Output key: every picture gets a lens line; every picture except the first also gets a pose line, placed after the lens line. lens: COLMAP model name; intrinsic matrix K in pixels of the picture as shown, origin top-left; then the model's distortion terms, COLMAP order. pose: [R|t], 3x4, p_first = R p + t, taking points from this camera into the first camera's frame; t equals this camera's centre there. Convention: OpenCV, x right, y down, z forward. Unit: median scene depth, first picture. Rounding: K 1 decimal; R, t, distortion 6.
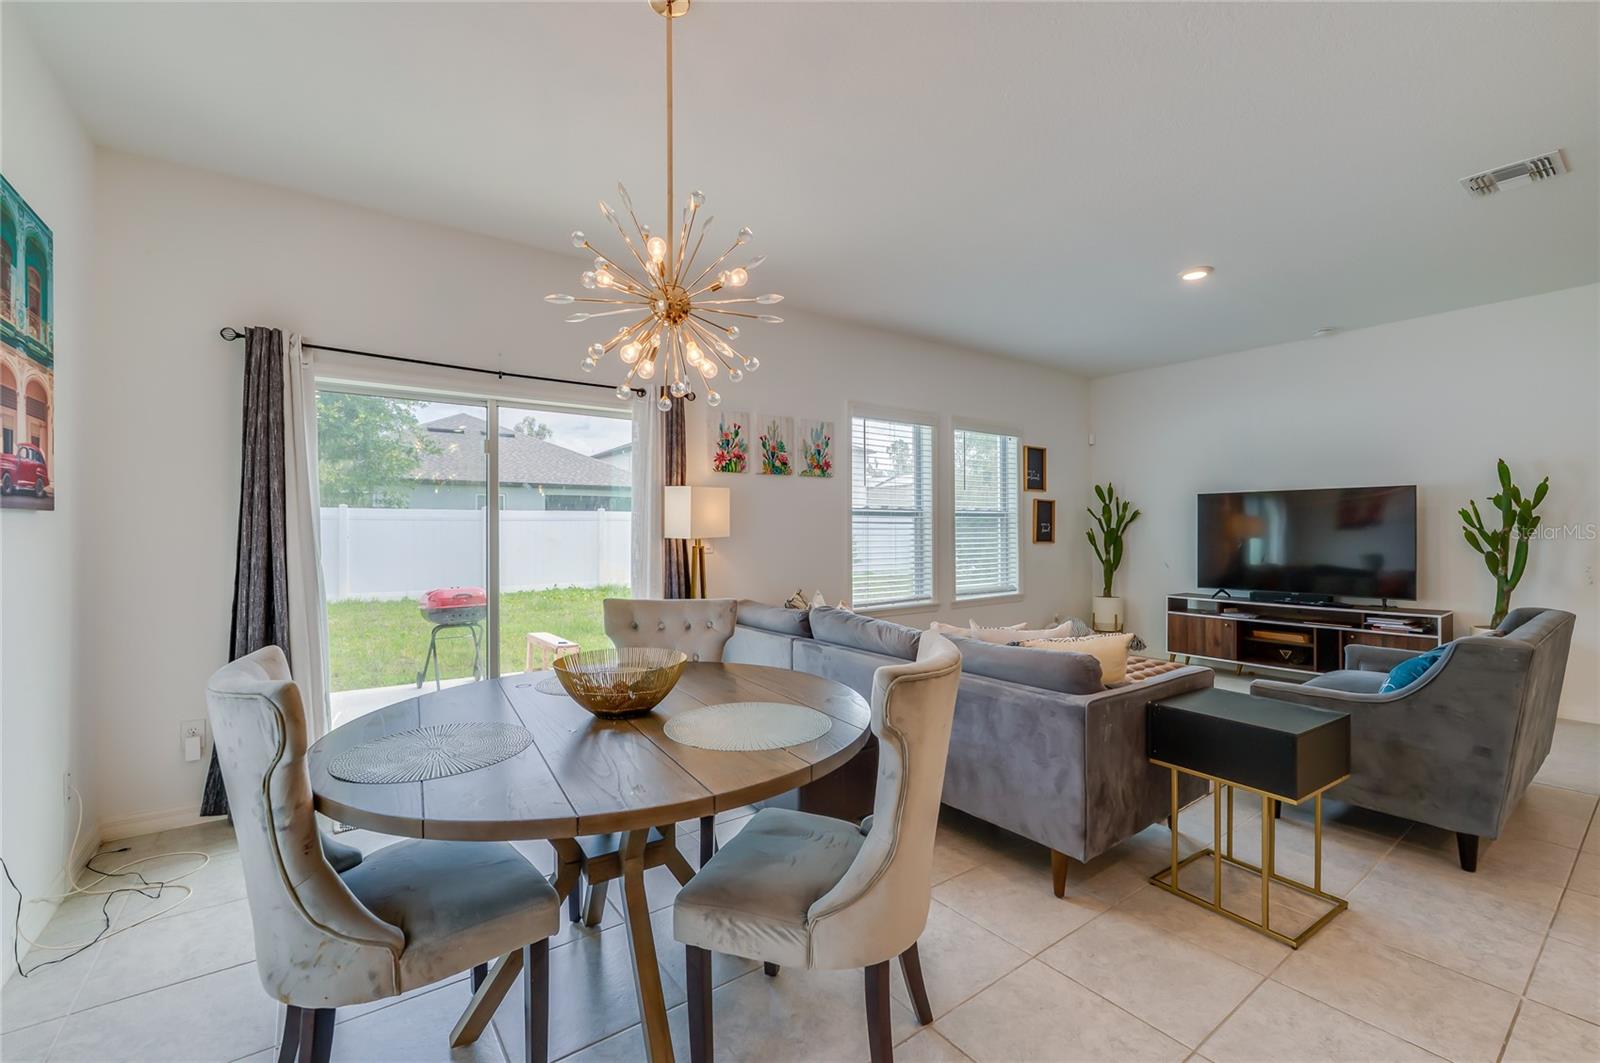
lens RADIAL K [[657.2, 0, 810.5], [0, 657.2, 536.0], [0, 0, 1]] dist [-0.010931, 0.000222]
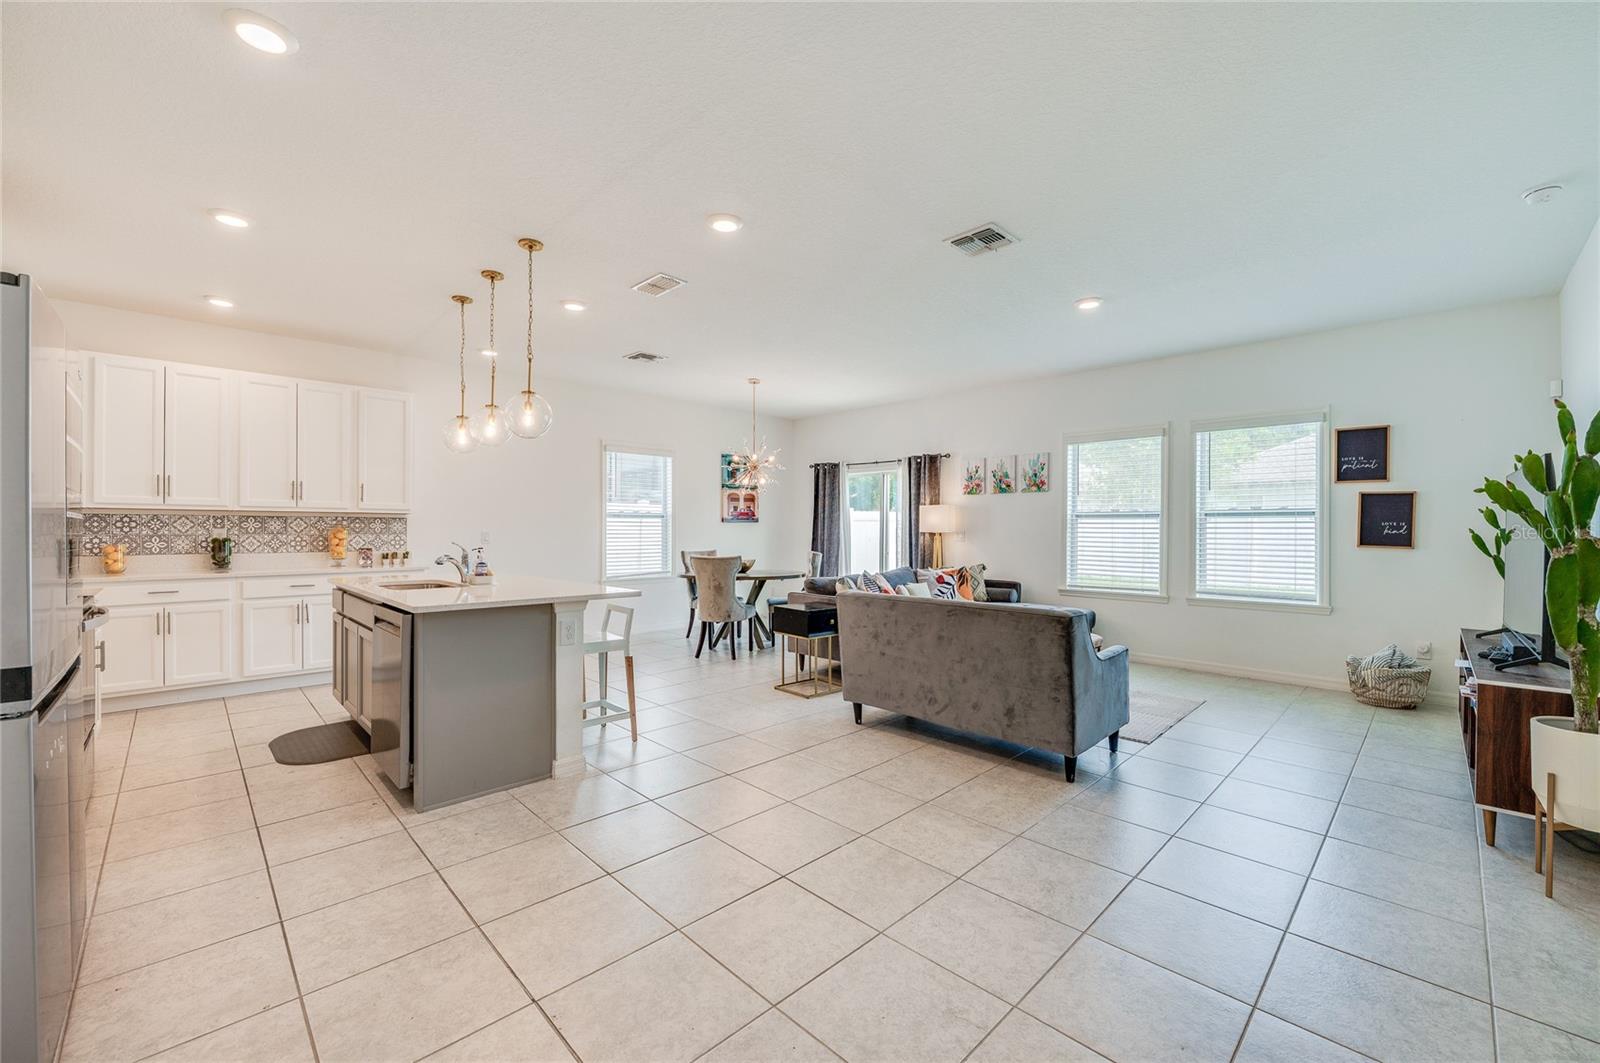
lens RADIAL K [[657.2, 0, 828.6], [0, 657.2, 530.6], [0, 0, 1]] dist [-0.010931, 0.000222]
pose [[0.180247, 0.008258, -0.983587, 1.360232], [-0.013315, 0.999894, 0.005955, -0.007275], [0.983531, 0.012023, 0.180338, 0.289158]]
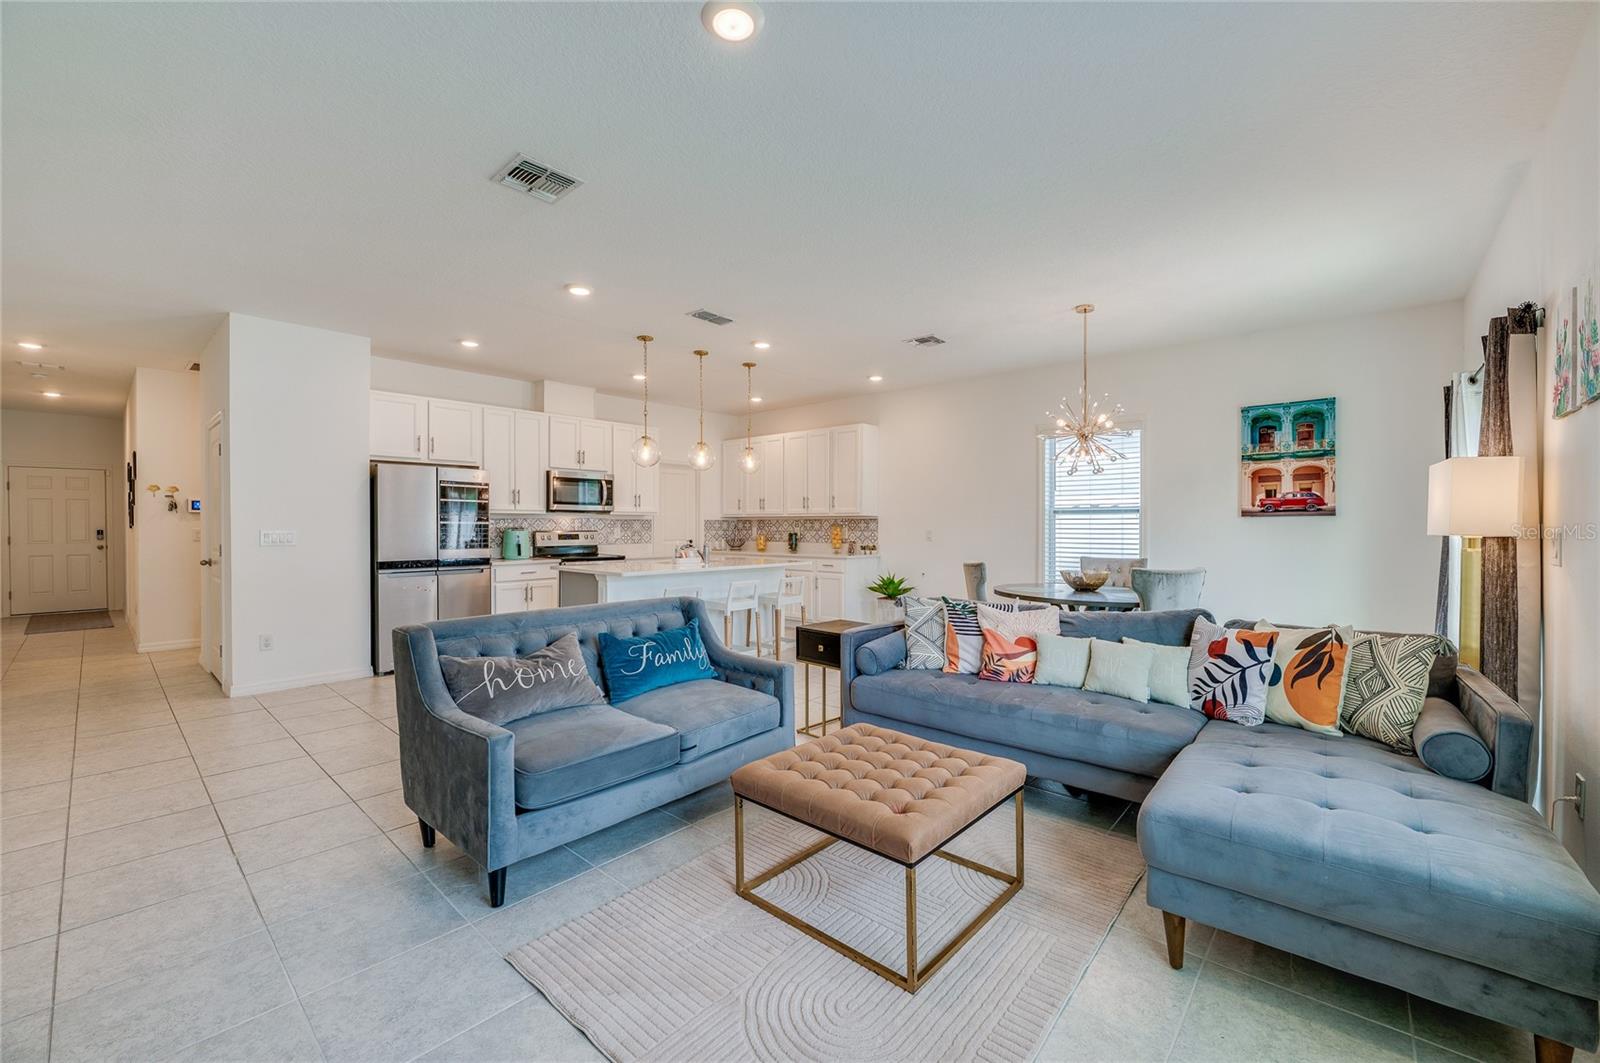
lens RADIAL K [[657.2, 0, 797.3], [0, 657.2, 533.4], [0, 0, 1]] dist [-0.010931, 0.000222]
pose [[-0.977166, 0.007165, -0.212358, 0.540113], [0.002637, 0.999763, 0.021599, -0.013219], [0.212462, 0.020546, -0.976953, 1.239910]]
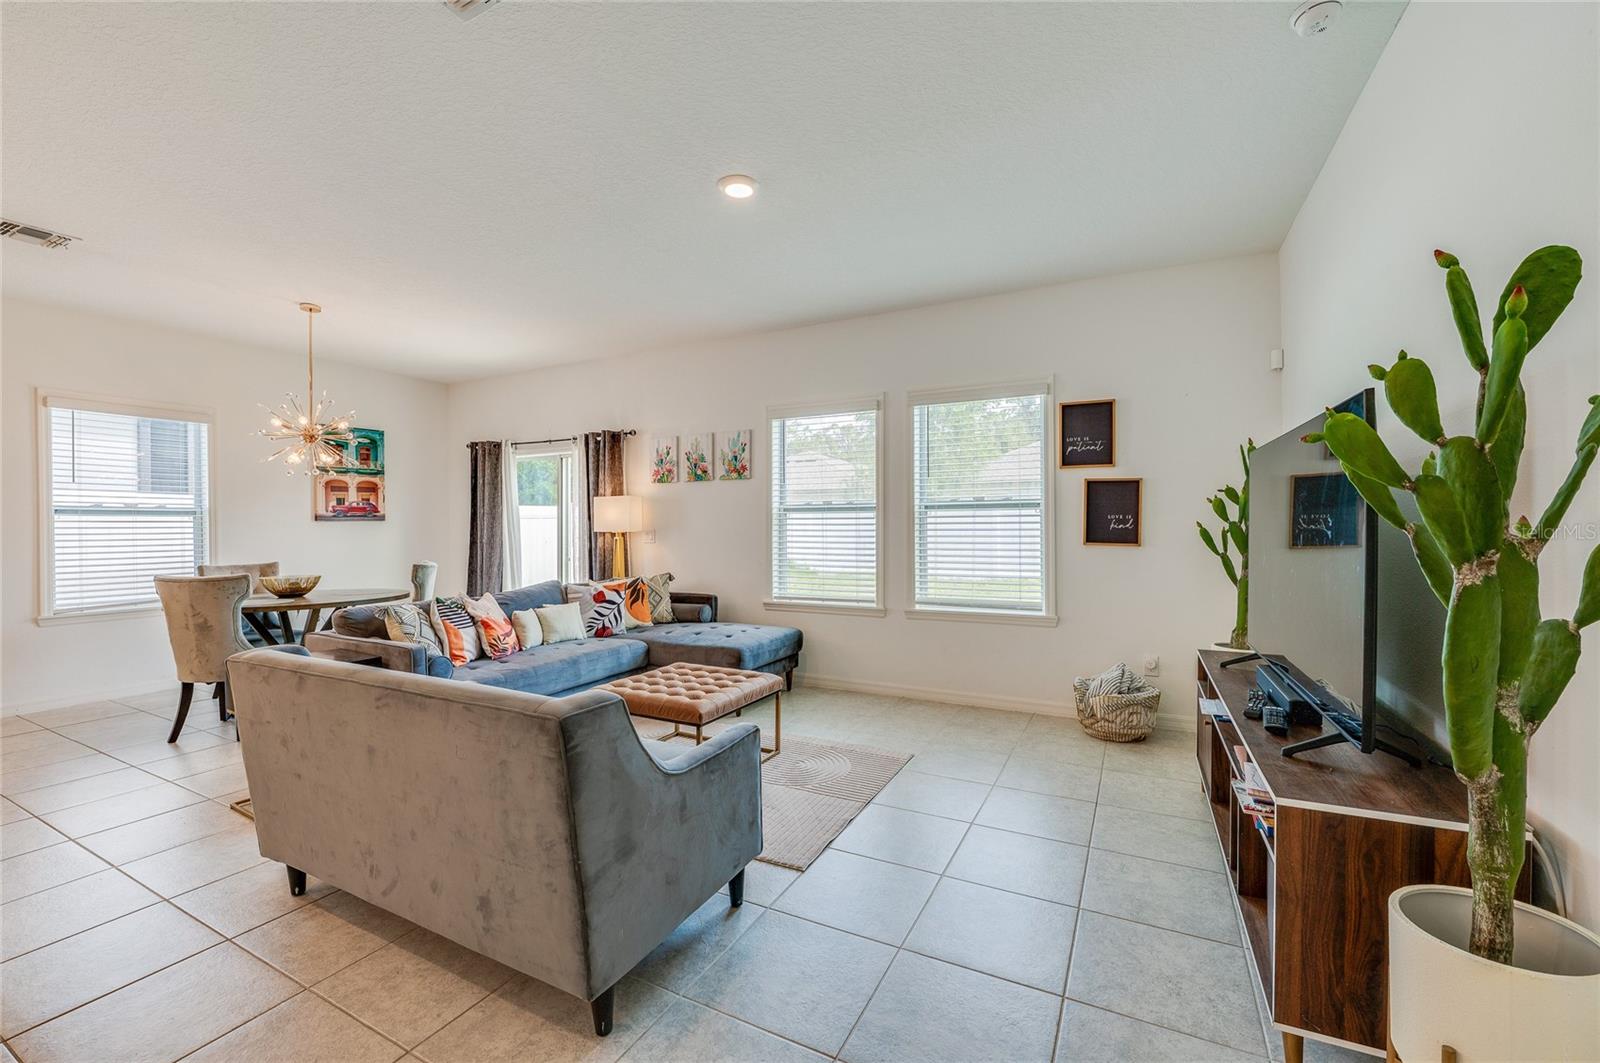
lens RADIAL K [[657.2, 0, 810.9], [0, 657.2, 530.0], [0, 0, 1]] dist [-0.010931, 0.000222]
pose [[0.453746, 0.007400, -0.891100, 1.092706], [-0.004185, 0.999972, 0.006173, -0.009775], [0.891121, 0.000928, 0.453764, 0.597715]]
